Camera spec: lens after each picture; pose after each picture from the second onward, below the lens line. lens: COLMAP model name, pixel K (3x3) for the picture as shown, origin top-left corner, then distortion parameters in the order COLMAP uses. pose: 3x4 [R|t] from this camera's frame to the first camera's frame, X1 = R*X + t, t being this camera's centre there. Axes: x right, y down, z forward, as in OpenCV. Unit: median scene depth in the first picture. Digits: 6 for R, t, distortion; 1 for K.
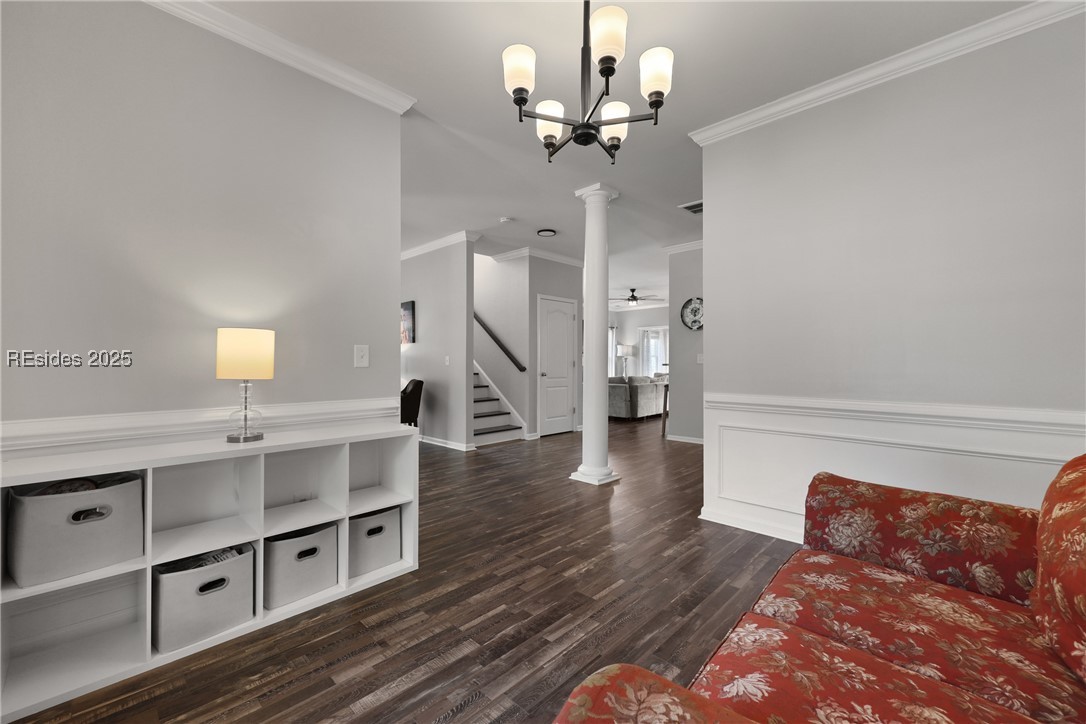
lens RADIAL K [[446.8, 0, 546.3], [0, 446.8, 361.3], [0, 0, 1]] dist [0.000963, 0.000103]
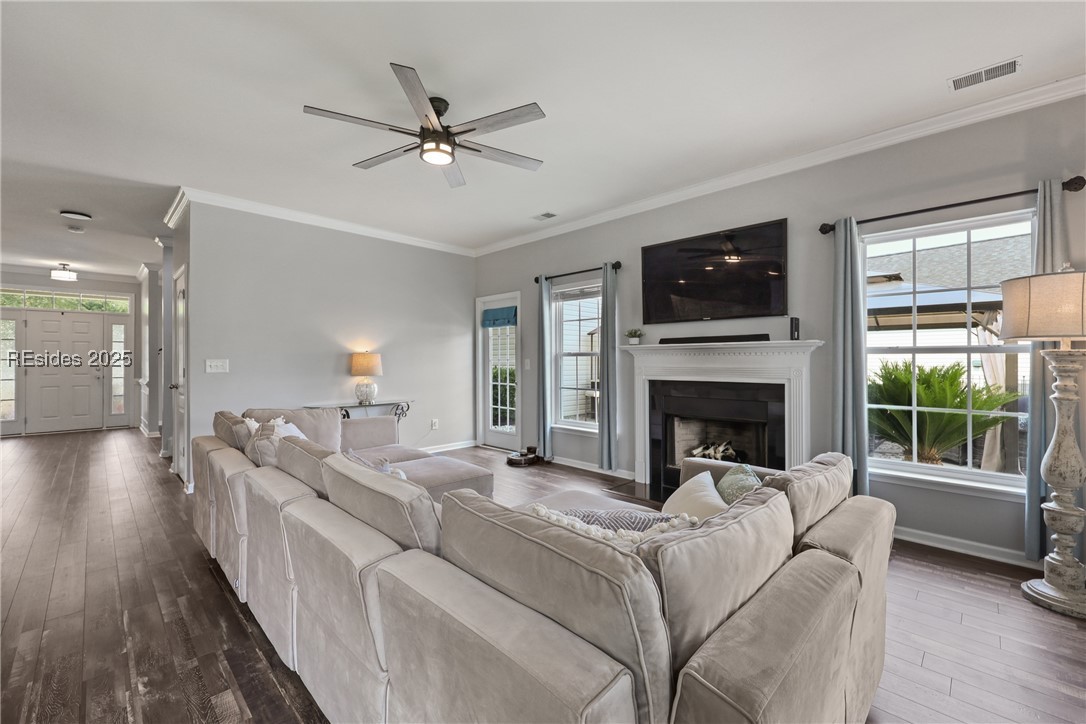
lens RADIAL K [[446.8, 0, 546.3], [0, 446.8, 361.3], [0, 0, 1]] dist [0.000963, 0.000103]
pose [[-0.020735, 0.001047, -0.999784, 0.545751], [0.002799, 0.999996, 0.000989, -0.006575], [0.999781, -0.002778, -0.020738, 1.266651]]
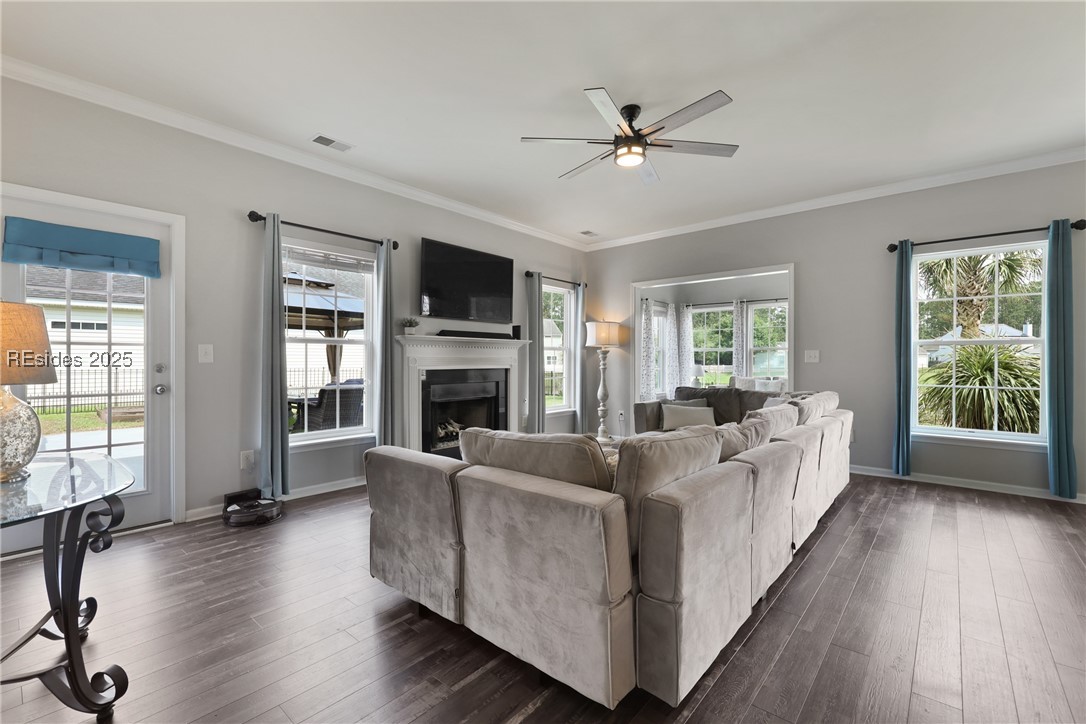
lens RADIAL K [[470.7, 0, 543.0], [0, 470.7, 362.0], [0, 0, 1]] dist [0.001736, 0.000362]
pose [[0.998920, 0.002212, 0.046412, 0.145392], [-0.002521, 0.999975, 0.006600, 0.001781], [-0.046396, -0.006710, 0.998901, 0.821880]]
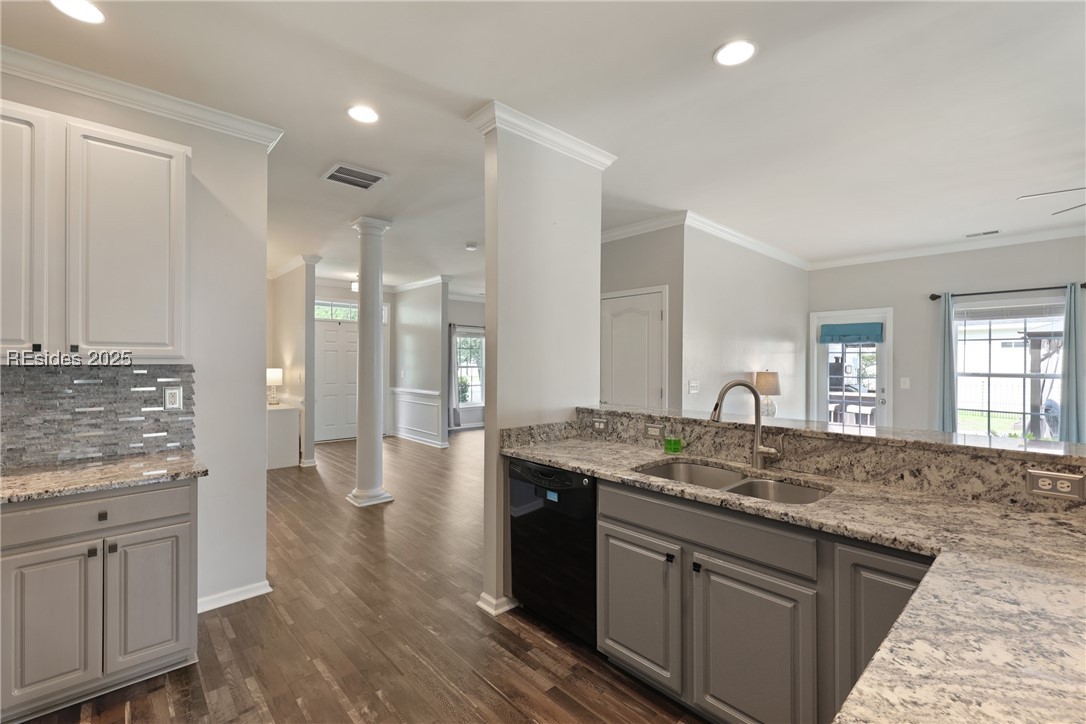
lens RADIAL K [[465.2, 0, 543.0], [0, 465.2, 362.0], [0, 0, 1]] dist [0.000316, 0.000162]
pose [[-0.069838, -0.000870, -0.997558, 0.584494], [-0.004701, 0.999989, -0.000543, -0.029611], [0.997547, 0.004651, -0.069841, 0.754449]]
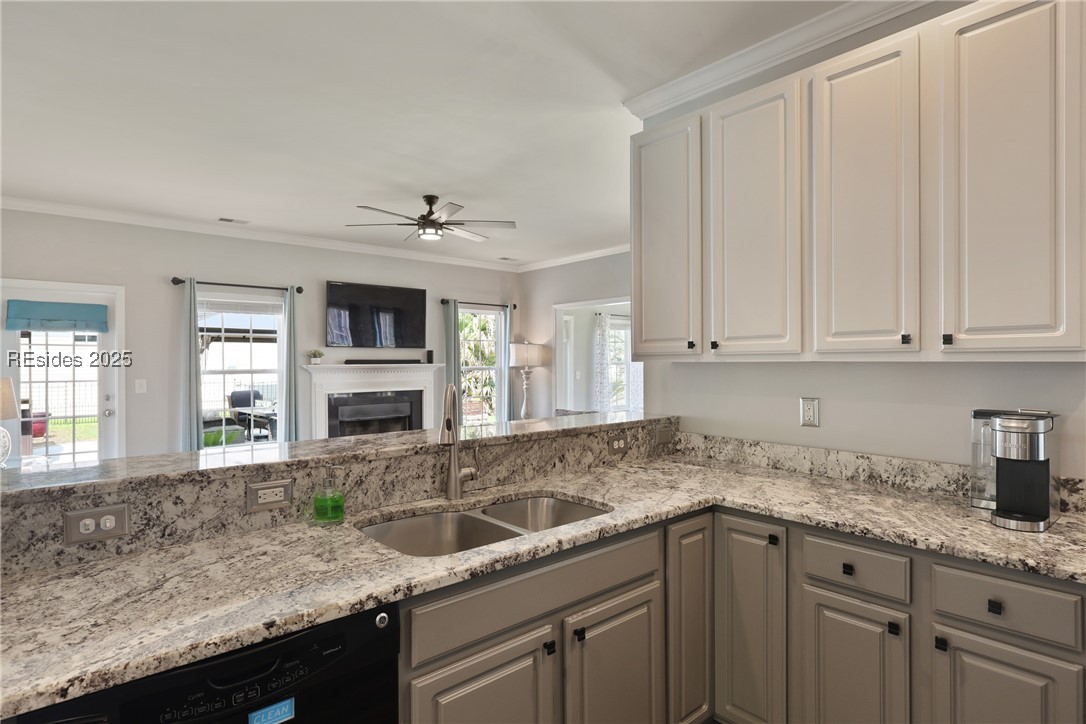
lens RADIAL K [[581.0, 0, 540.8], [0, 581.0, 359.9], [0, 0, 1]] dist [0.003792, 0.000572]
pose [[0.995238, -0.002965, -0.097430, 0.391367], [0.003047, 0.999995, 0.000688, -0.030176], [0.097427, -0.000982, 0.995242, 0.623058]]
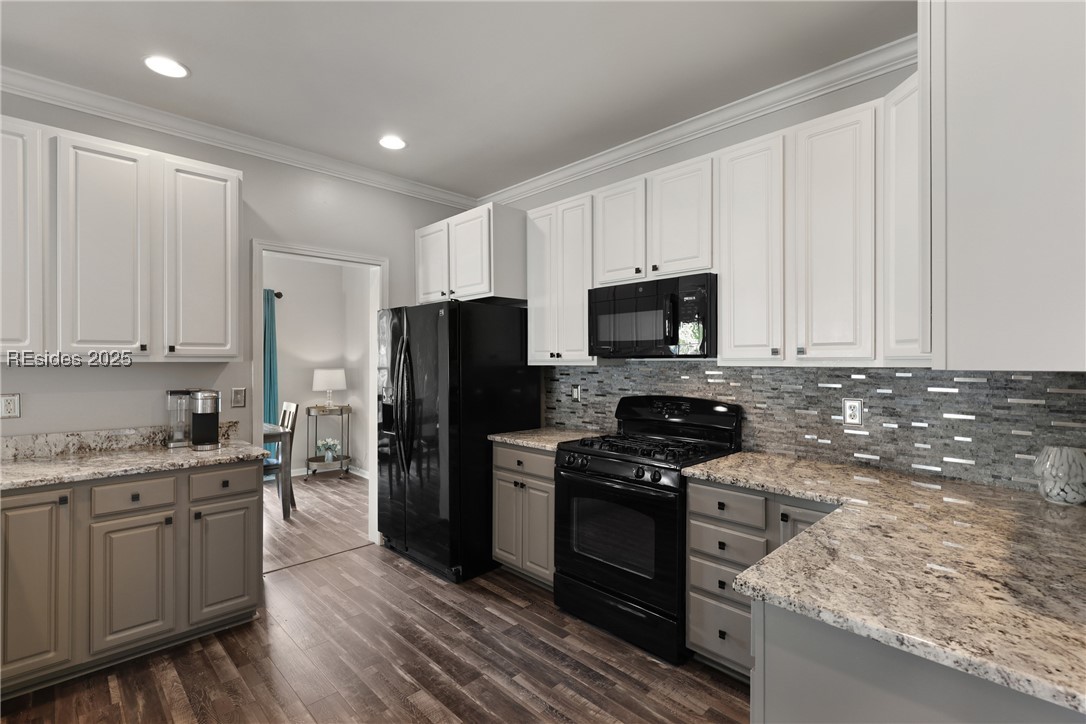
lens RADIAL K [[499.7, 0, 543.6], [0, 499.7, 358.9], [0, 0, 1]] dist [0.001112, -0.000100]
pose [[0.033416, 0.003841, 0.999434, 0.223660], [-0.001534, 0.999992, -0.003792, -0.029977], [-0.999440, -0.001407, 0.033421, 0.609716]]
